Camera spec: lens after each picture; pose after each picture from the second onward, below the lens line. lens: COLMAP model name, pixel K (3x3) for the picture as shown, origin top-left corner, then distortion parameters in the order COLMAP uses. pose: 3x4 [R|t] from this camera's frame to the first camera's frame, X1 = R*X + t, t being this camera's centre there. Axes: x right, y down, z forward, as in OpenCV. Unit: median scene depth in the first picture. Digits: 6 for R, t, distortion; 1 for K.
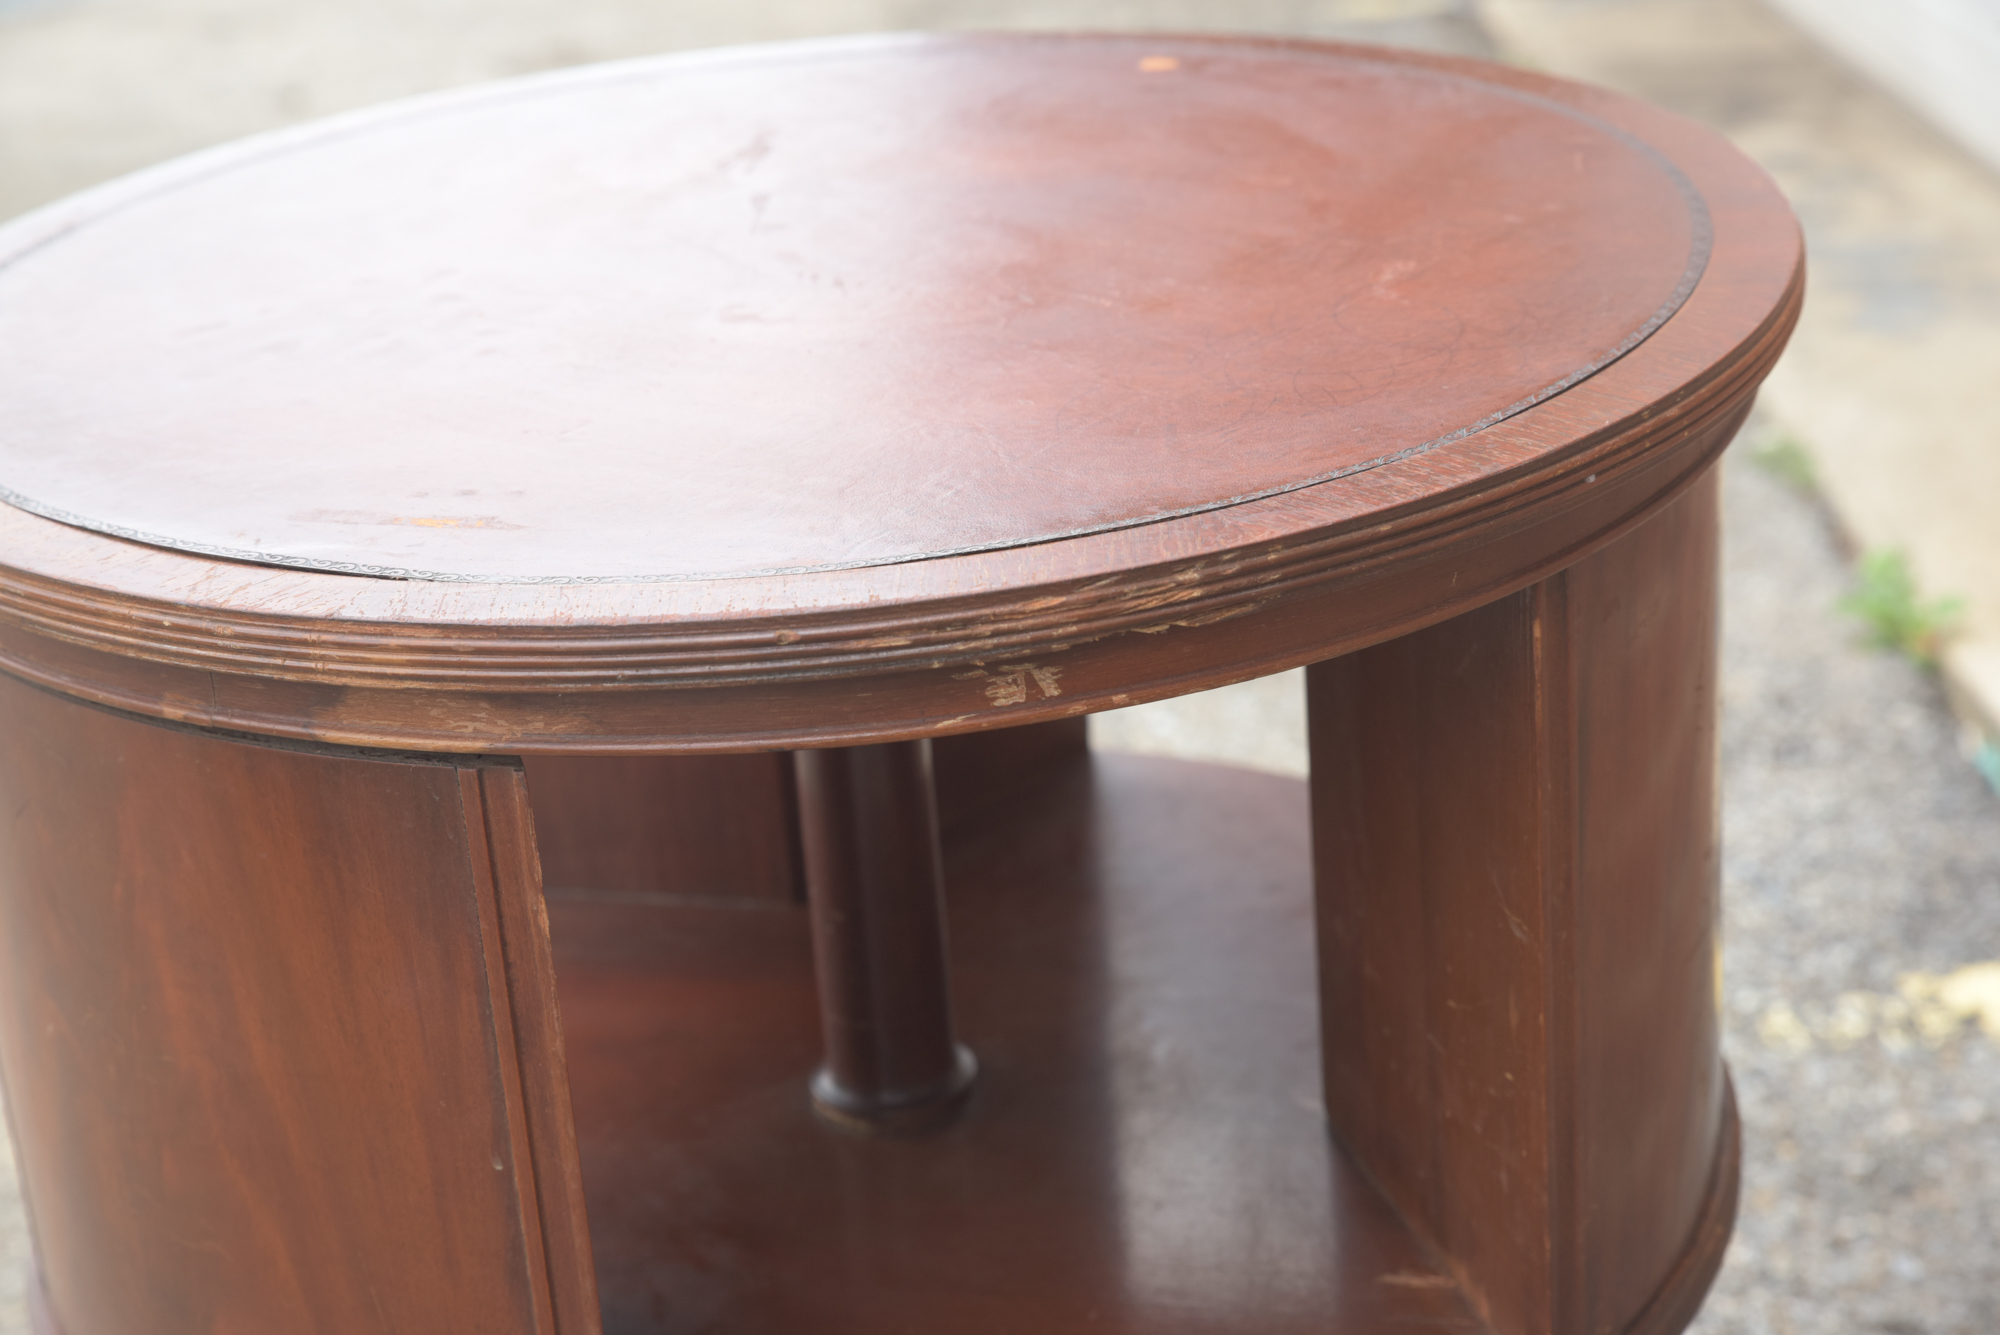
lens RADIAL K [[3457.0, 0, 975.3], [0, 3457.0, 618.3], [0, 0, 1]] dist [0.046428, 0.323280]
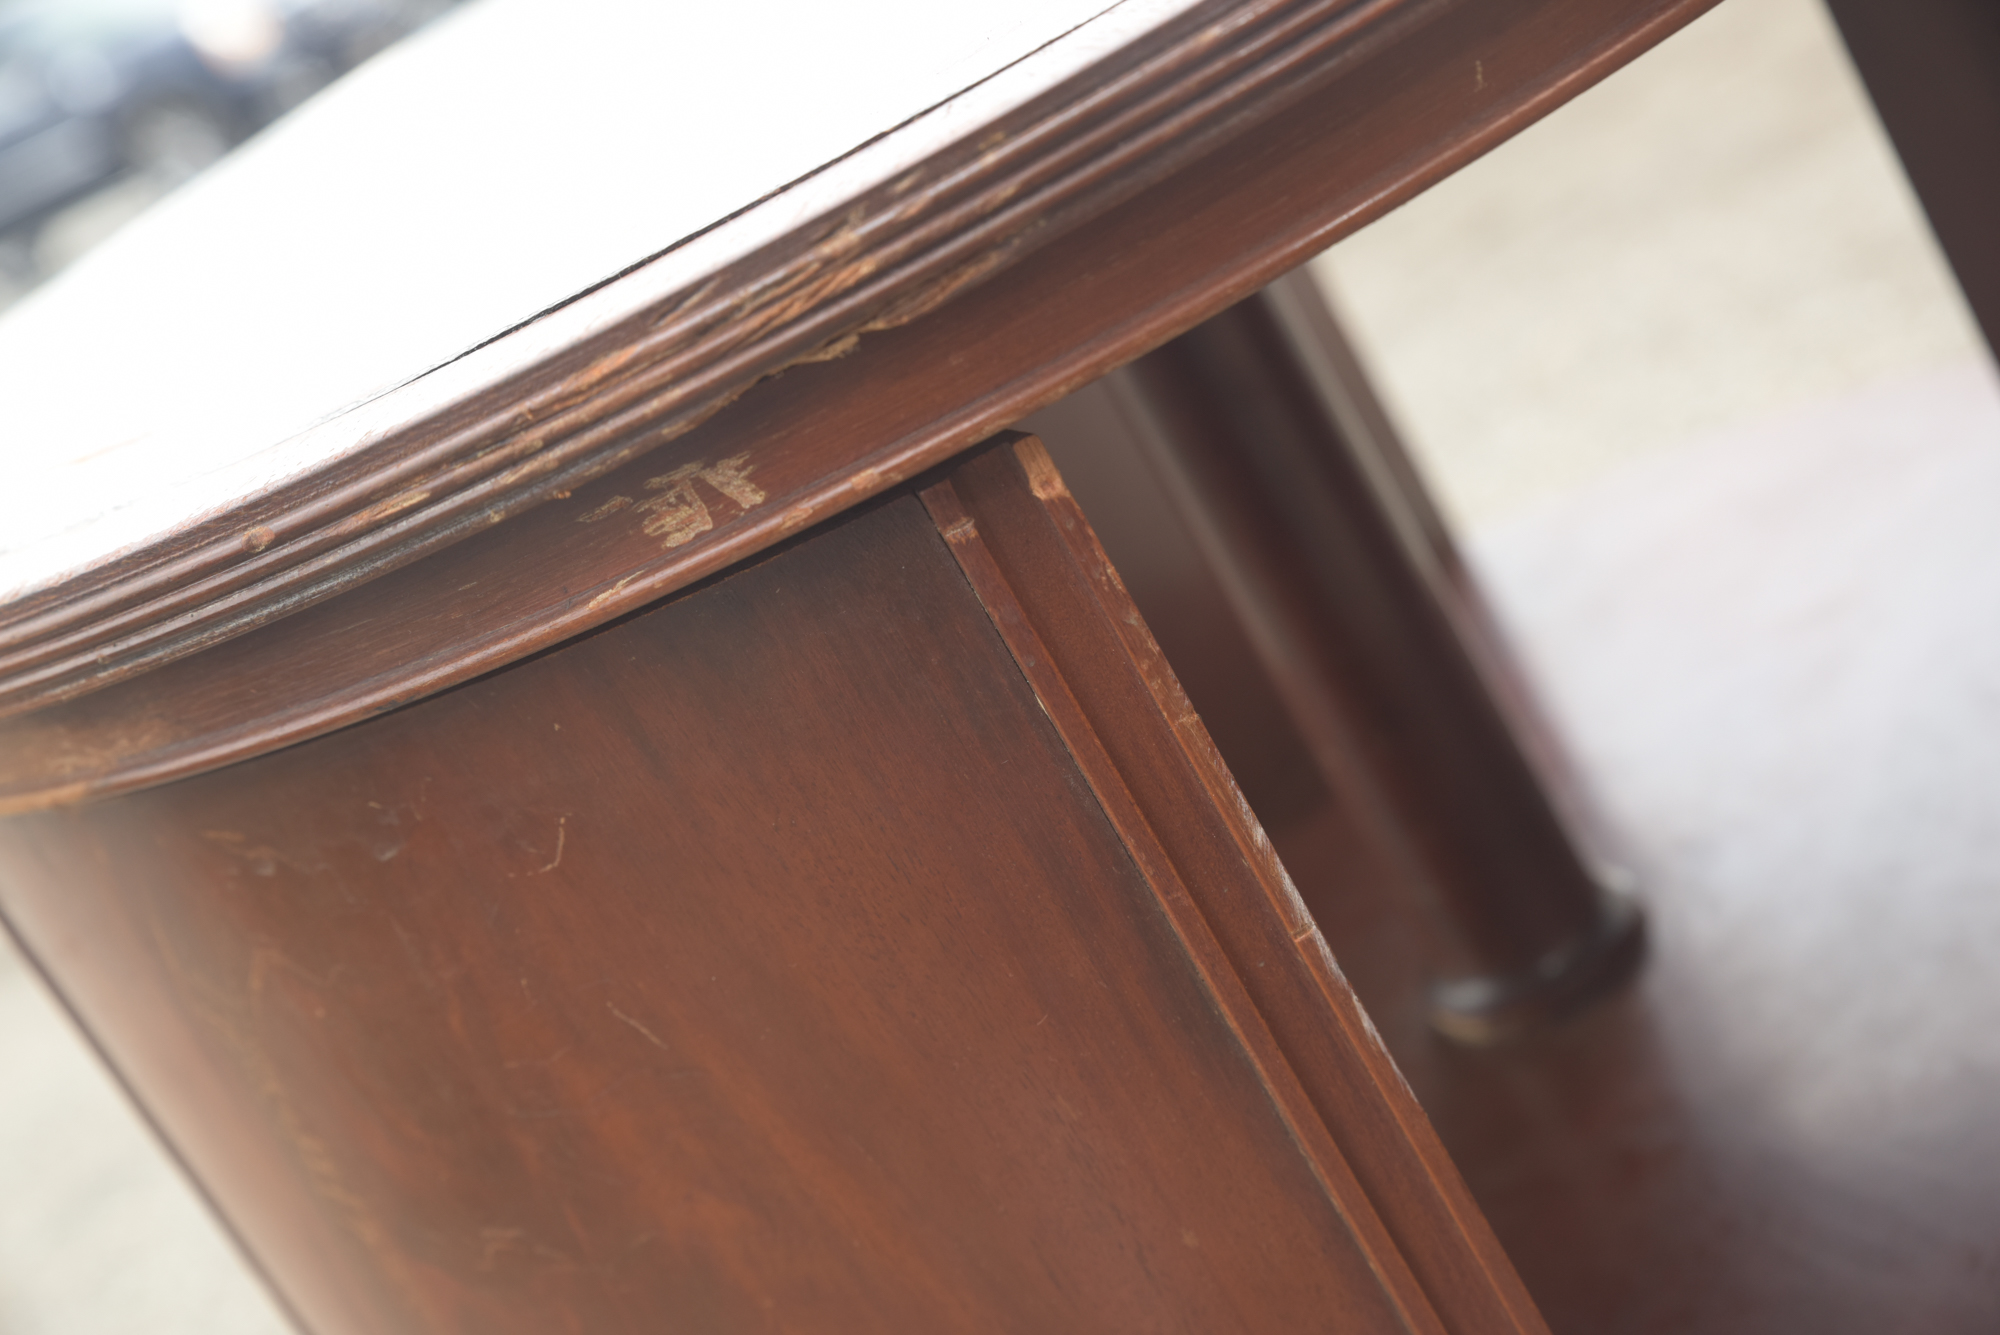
lens RADIAL K [[3445.0, 0, 934.6], [0, 3445.0, 667.4], [0, 0, 1]] dist [0.039676, 0.259119]
pose [[0.840410, -0.222448, -0.494194, 0.298600], [0.269099, 0.962808, 0.024238, 0.039352], [0.470422, -0.153357, 0.869014, 0.481943]]
